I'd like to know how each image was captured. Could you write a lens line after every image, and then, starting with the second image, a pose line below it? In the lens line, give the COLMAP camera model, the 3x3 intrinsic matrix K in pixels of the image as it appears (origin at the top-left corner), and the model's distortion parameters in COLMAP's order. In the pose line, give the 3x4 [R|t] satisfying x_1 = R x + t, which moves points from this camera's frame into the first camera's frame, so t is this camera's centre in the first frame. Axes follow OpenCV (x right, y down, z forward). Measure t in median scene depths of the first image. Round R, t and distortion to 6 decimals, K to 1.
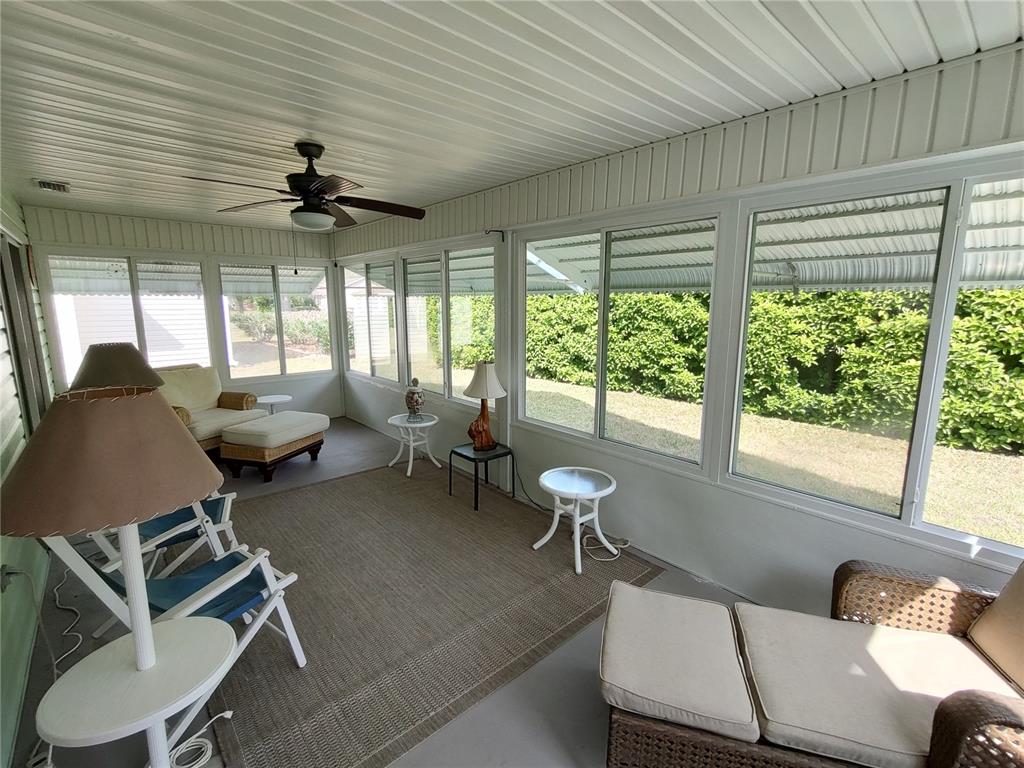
lens RADIAL K [[467.3, 0, 512.0], [0, 467.3, 384.0], [0, 0, 1]] dist [-0.002924, 0.000488]
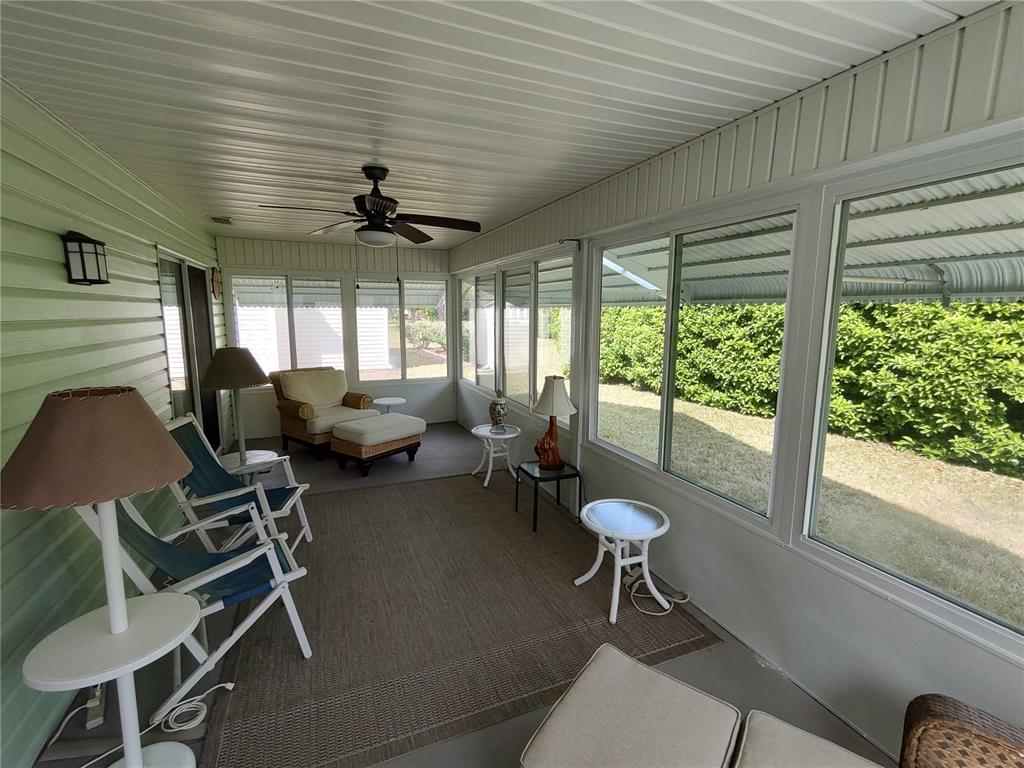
lens RADIAL K [[467.3, 0, 512.0], [0, 467.3, 384.0], [0, 0, 1]] dist [-0.002924, 0.000488]
pose [[0.946733, 0.051397, -0.317892, 0.131500], [-0.058282, 0.998226, -0.012177, -0.013028], [0.316702, 0.030056, 0.948049, 0.055141]]
